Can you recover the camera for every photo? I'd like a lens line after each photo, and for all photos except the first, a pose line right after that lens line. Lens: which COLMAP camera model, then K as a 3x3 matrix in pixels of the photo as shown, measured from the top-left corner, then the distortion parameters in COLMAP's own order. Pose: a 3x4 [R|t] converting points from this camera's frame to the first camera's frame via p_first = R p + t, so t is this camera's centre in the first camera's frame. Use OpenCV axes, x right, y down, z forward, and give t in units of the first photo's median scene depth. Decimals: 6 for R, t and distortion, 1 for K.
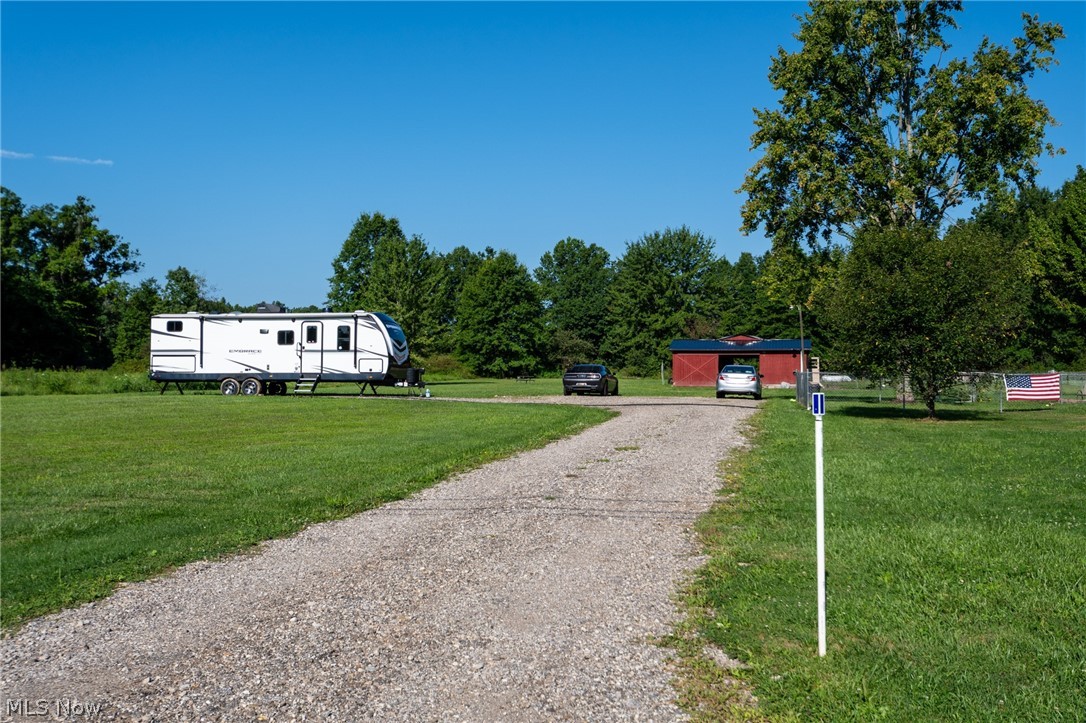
lens RADIAL K [[1092.8, 0, 519.8], [0, 1092.8, 363.2], [0, 0, 1]] dist [0.020811, 0.000000]
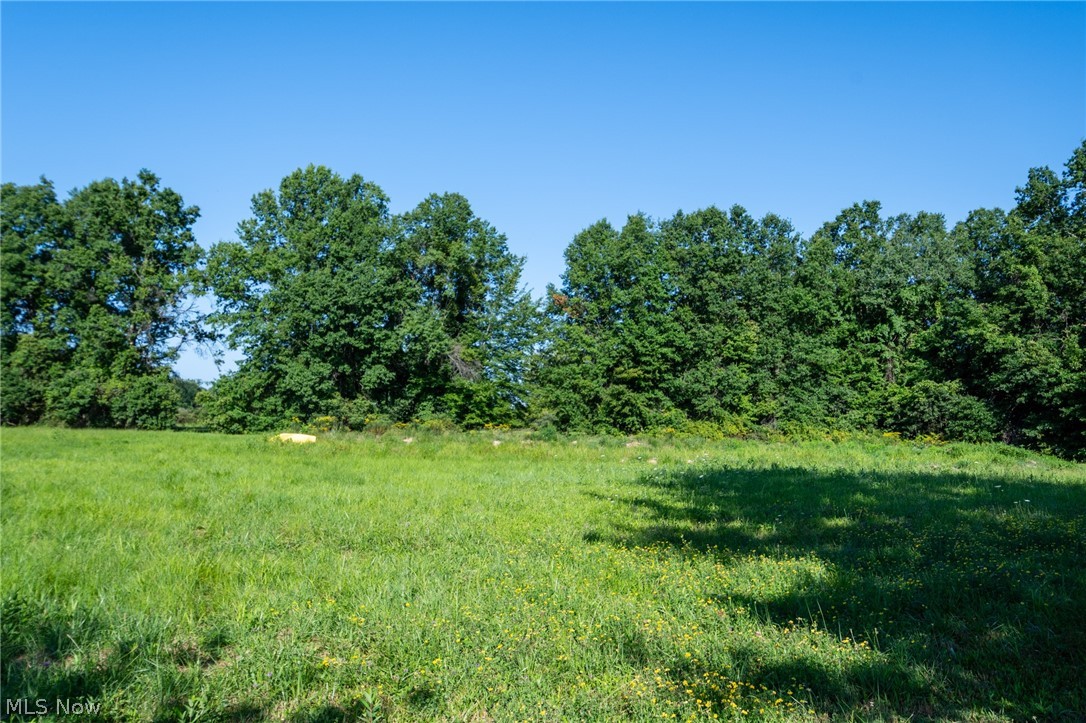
lens RADIAL K [[850.9, 0, 542.8], [0, 850.9, 365.8], [0, 0, 1]] dist [0.000121, -0.000490]
pose [[0.960688, 0.037272, 0.275117, 0.120791], [-0.022945, 0.998216, -0.055112, 0.001903], [-0.276681, 0.046633, 0.959830, 1.634551]]
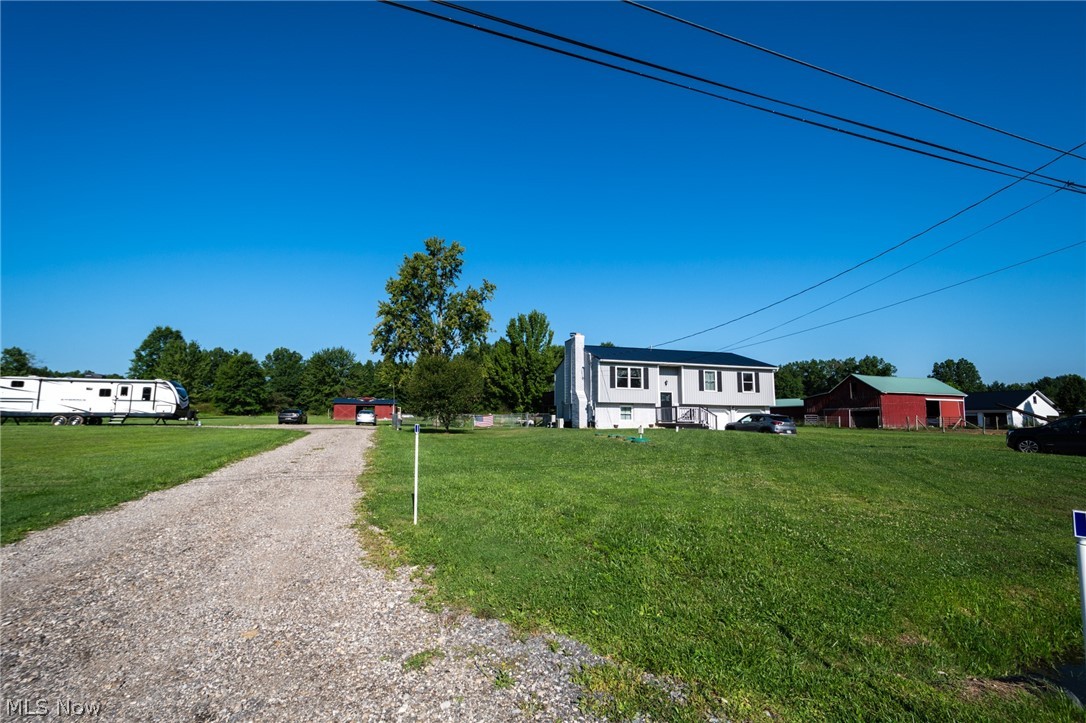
lens RADIAL K [[473.0, 0, 525.4], [0, 473.0, 366.1], [0, 0, 1]] dist [0.013989, -0.001769]
pose [[0.864875, 0.057701, 0.498660, -0.005492], [-0.012068, 0.995475, -0.094259, -0.000543], [-0.501842, 0.075505, 0.861657, -0.009360]]
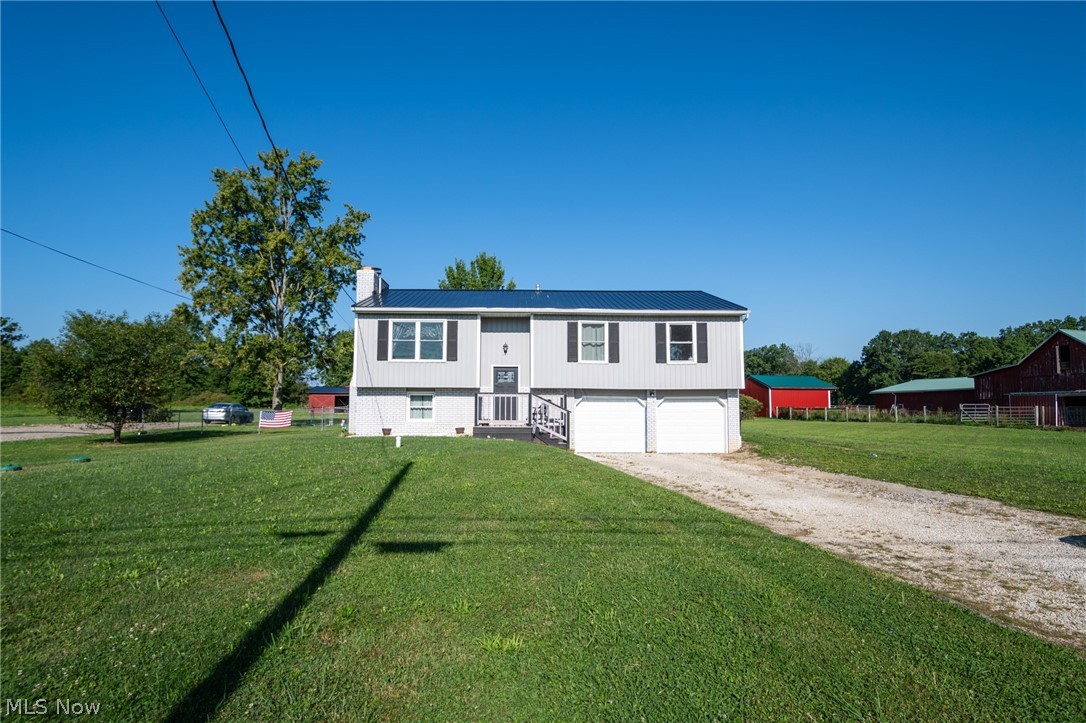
lens RADIAL K [[557.7, 0, 521.8], [0, 557.7, 361.5], [0, 0, 1]] dist [0.020734, -0.001306]
pose [[0.962737, 0.020580, 0.269657, 0.231630], [-0.002831, 0.997813, -0.066043, -0.003309], [-0.270426, 0.062818, 0.960689, 0.035316]]
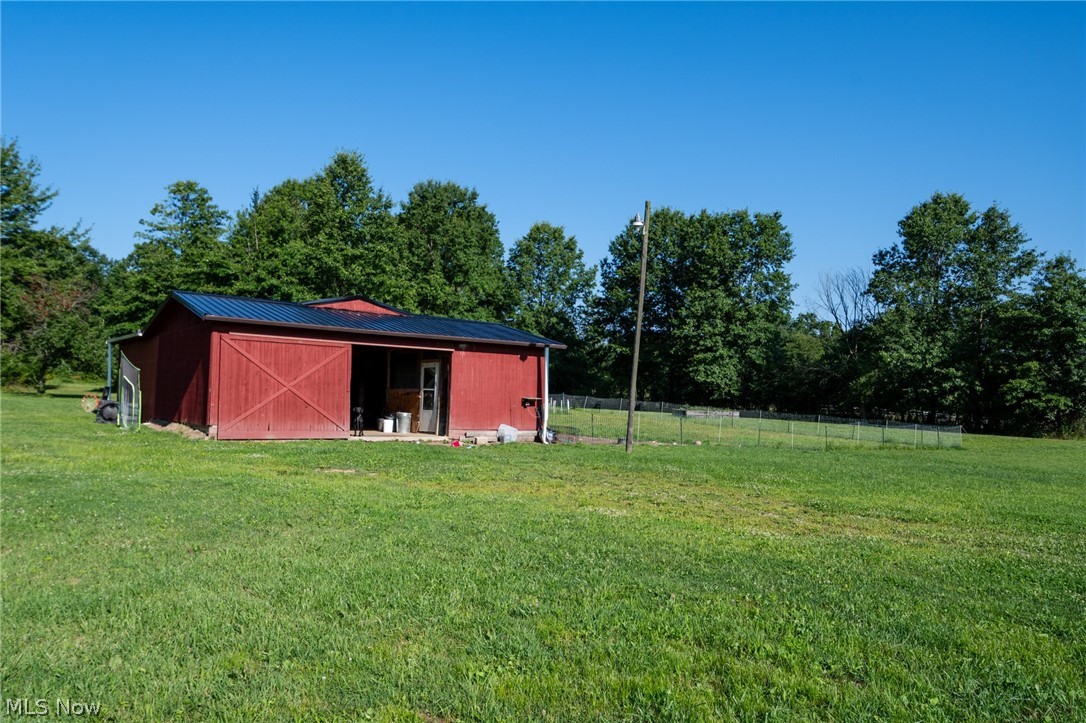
lens RADIAL K [[796.0, 0, 526.4], [0, 796.0, 355.8], [0, 0, 1]] dist [0.032482, -0.008492]
pose [[0.645298, 0.057980, 0.761728, 0.026928], [-0.040743, 0.998309, -0.041472, 0.004074], [-0.762844, -0.004273, 0.646569, 0.806768]]
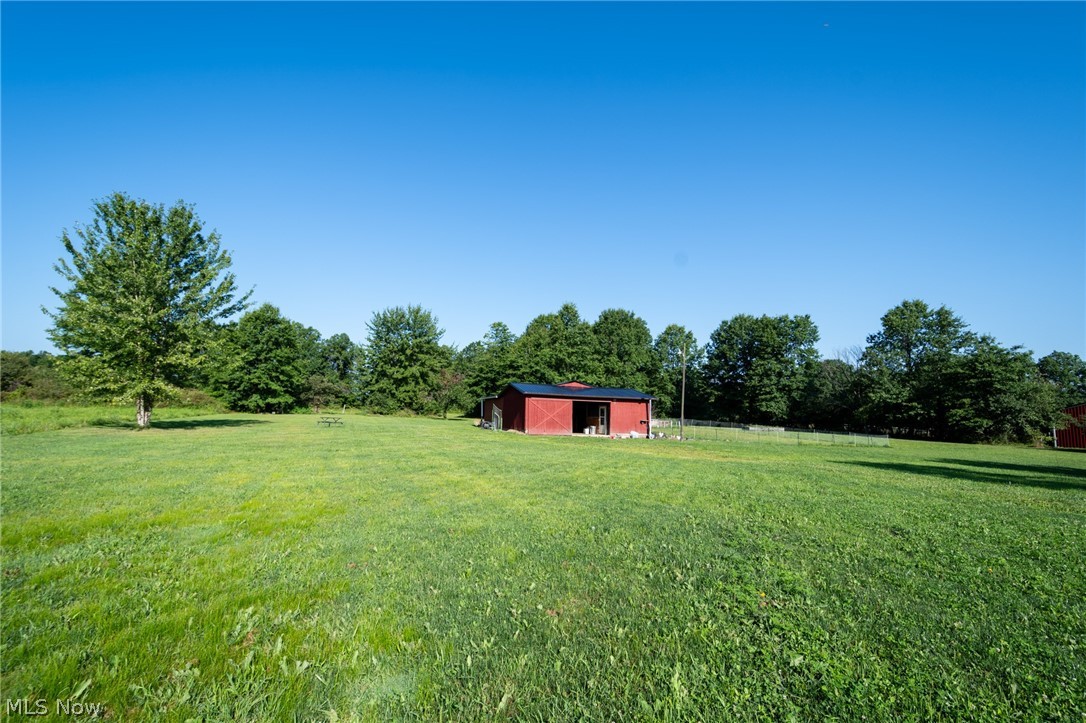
lens RADIAL K [[473.0, 0, 530.6], [0, 473.0, 362.7], [0, 0, 1]] dist [0.013989, -0.001769]
pose [[0.844377, 0.081484, 0.529516, -0.066129], [-0.034180, 0.994546, -0.098541, 0.001217], [-0.534658, 0.065107, 0.842557, 0.685184]]
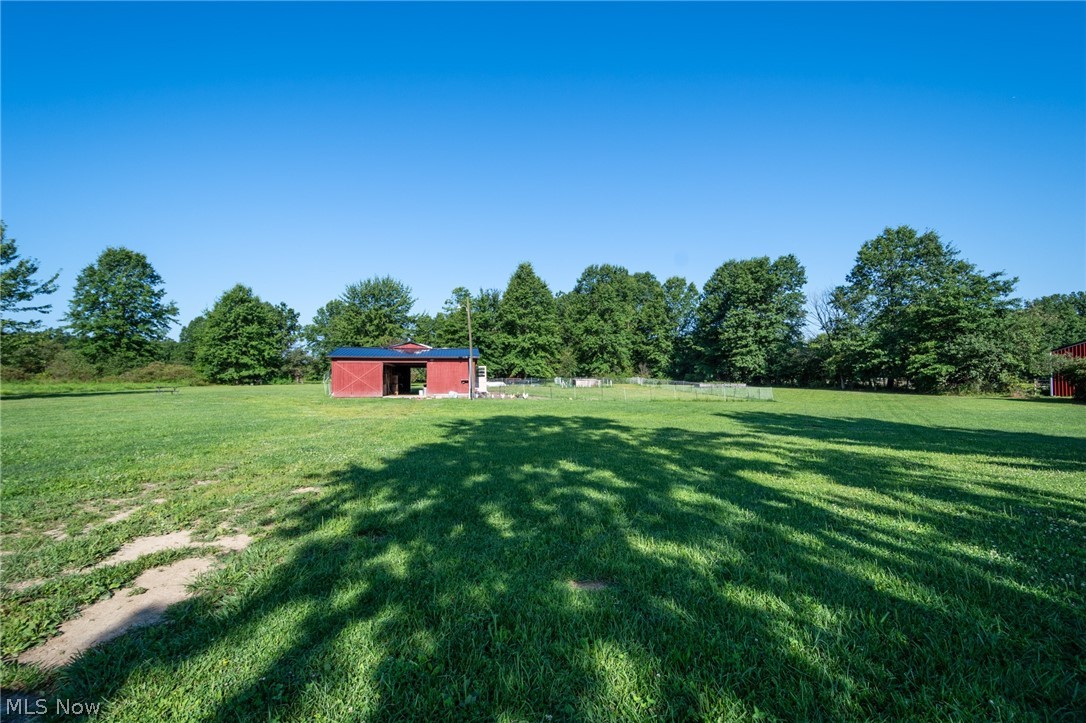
lens RADIAL K [[473.0, 0, 528.6], [0, 473.0, 368.6], [0, 0, 1]] dist [0.013989, -0.001769]
pose [[0.930136, 0.004213, 0.367190, 0.151349], [-0.000074, 0.999936, -0.011286, 0.002148], [-0.367214, 0.010470, 0.930078, 0.588238]]
